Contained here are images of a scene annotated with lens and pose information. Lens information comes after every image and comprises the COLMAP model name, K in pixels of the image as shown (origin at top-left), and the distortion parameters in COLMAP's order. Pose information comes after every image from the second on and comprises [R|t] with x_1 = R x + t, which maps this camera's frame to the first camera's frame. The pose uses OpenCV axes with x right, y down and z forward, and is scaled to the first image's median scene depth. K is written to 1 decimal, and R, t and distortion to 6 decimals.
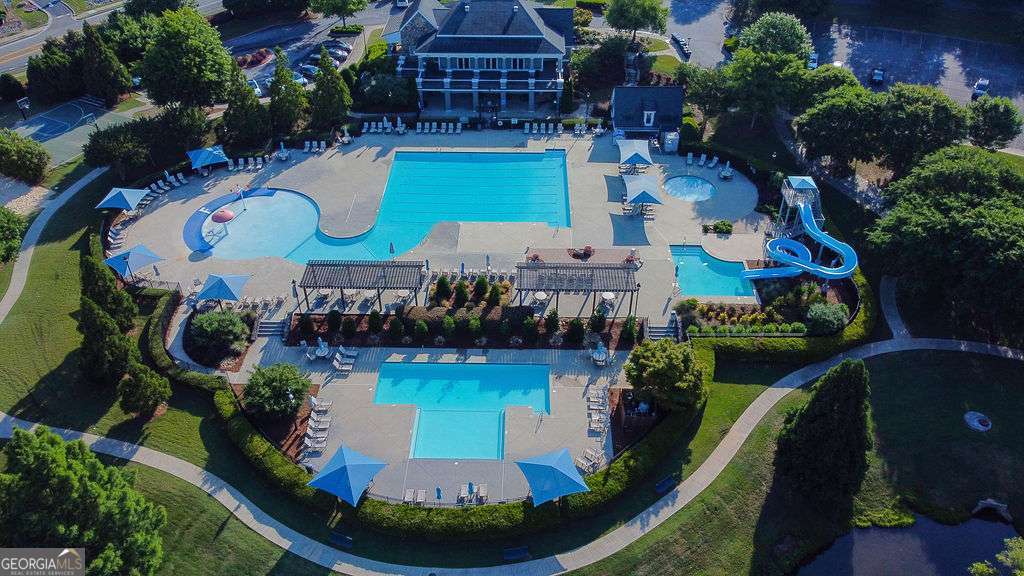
lens RADIAL K [[803.7, 0, 512.0], [0, 803.7, 288.0], [0, 0, 1]] dist [-0.003413, 0.001077]
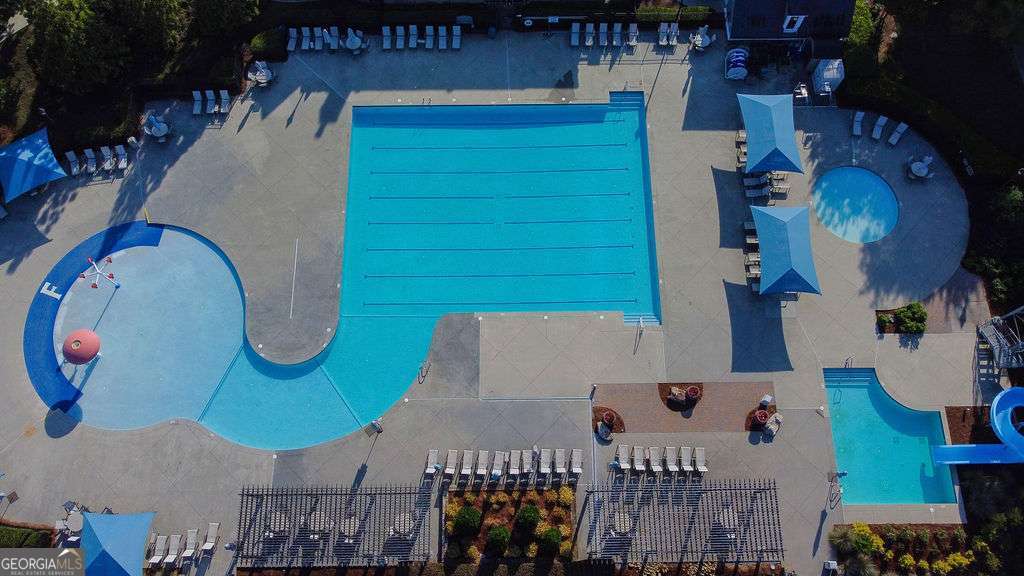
lens RADIAL K [[803.7, 0, 512.0], [0, 803.7, 288.0], [0, 0, 1]] dist [-0.003413, 0.001077]
pose [[0.999484, -0.029983, 0.011510, -0.040797], [0.018878, 0.838407, 0.544717, -0.379980], [-0.025982, -0.544219, 0.838541, 0.445532]]
